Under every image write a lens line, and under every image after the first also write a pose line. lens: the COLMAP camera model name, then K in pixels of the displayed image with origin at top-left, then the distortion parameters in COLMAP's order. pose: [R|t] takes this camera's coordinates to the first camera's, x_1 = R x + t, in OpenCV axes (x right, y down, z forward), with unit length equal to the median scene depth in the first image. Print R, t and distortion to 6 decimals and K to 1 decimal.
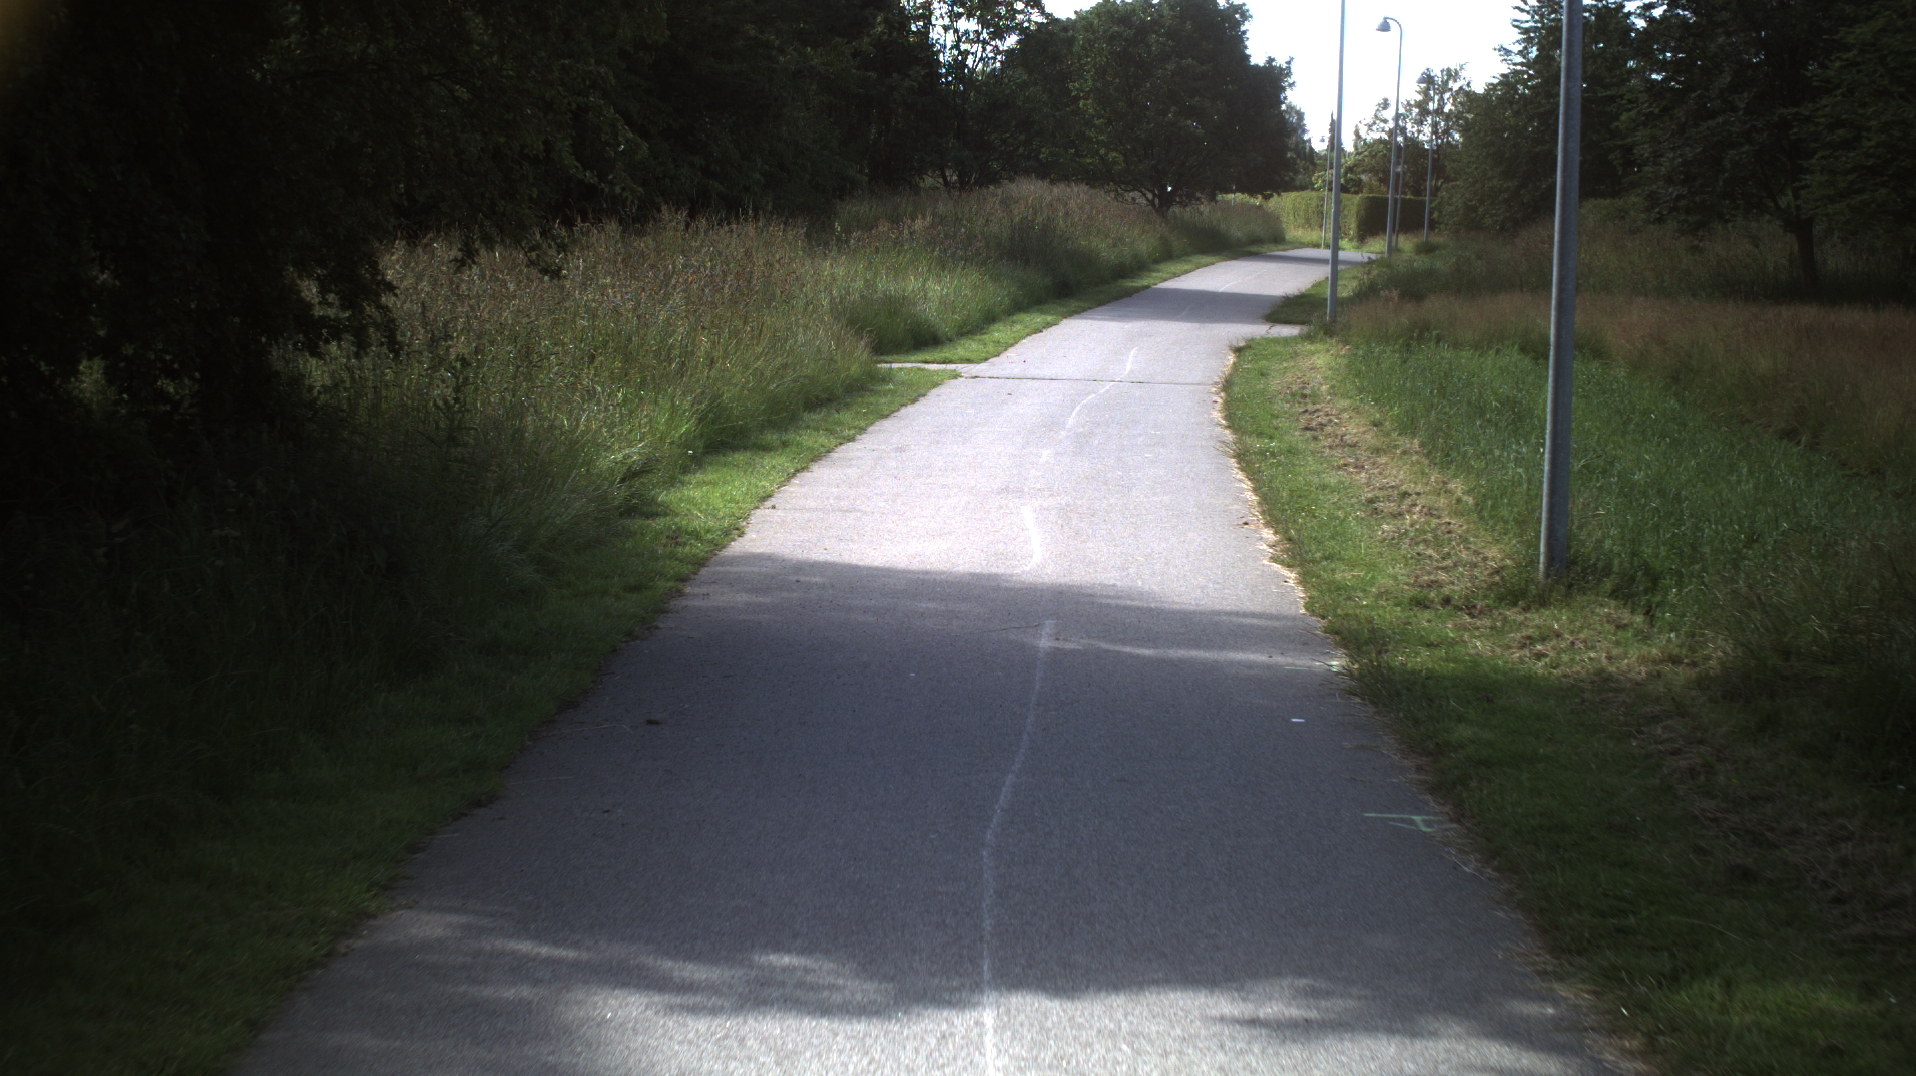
lens RADIAL K [[3782.5, 0, 958.0], [0, 3782.5, 538.0], [0, 0, 1]] dist [-0.368935, 0.353431]
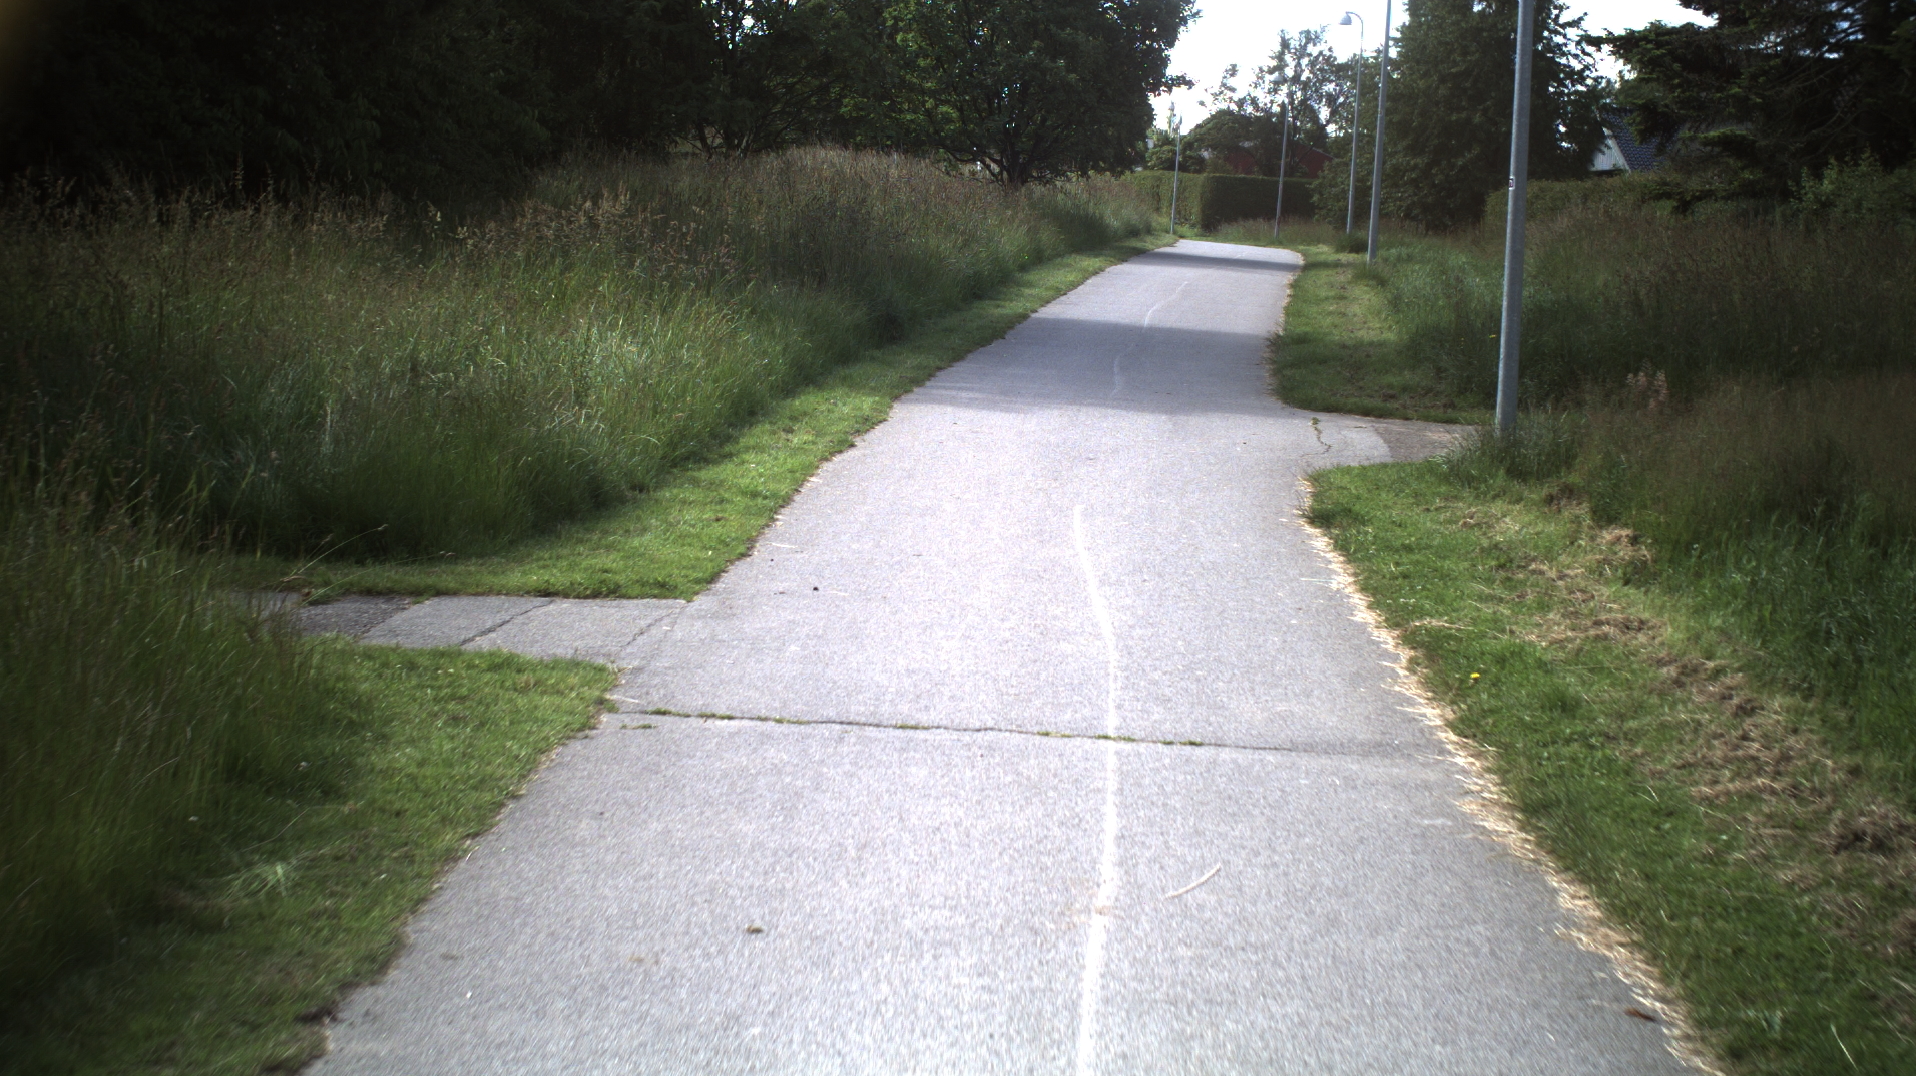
lens RADIAL K [[3782.5, 0, 958.0], [0, 3782.5, 538.0], [0, 0, 1]] dist [-0.368935, 0.353431]
pose [[0.998449, 0.005883, 0.055358, 0.010102], [-0.006178, 0.999968, 0.005163, -0.049183], [-0.055326, -0.005497, 0.998453, 0.577420]]
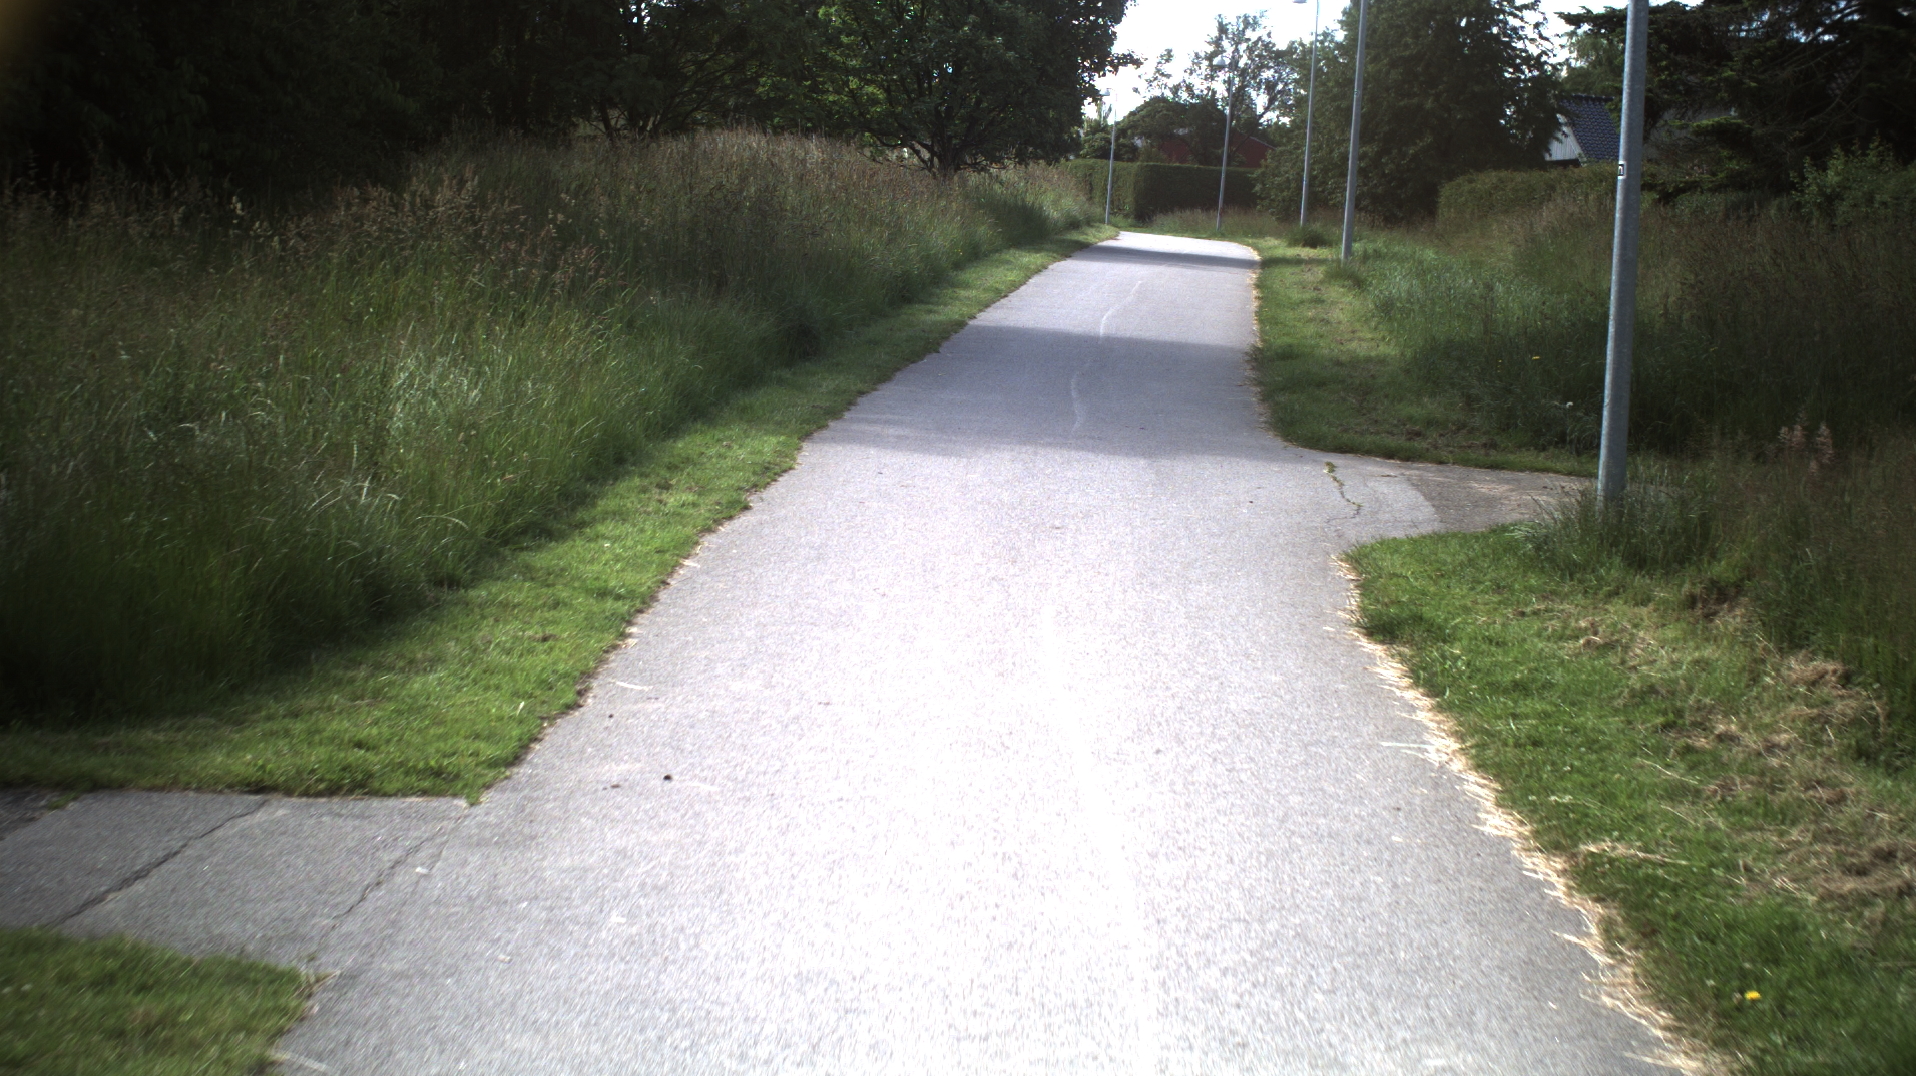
lens RADIAL K [[3782.5, 0, 958.0], [0, 3782.5, 538.0], [0, 0, 1]] dist [-0.368935, 0.353431]
pose [[0.997134, 0.008717, 0.075154, 0.016368], [-0.009347, 0.999924, 0.008037, -0.058964], [-0.075079, -0.008716, 0.997140, 0.692444]]
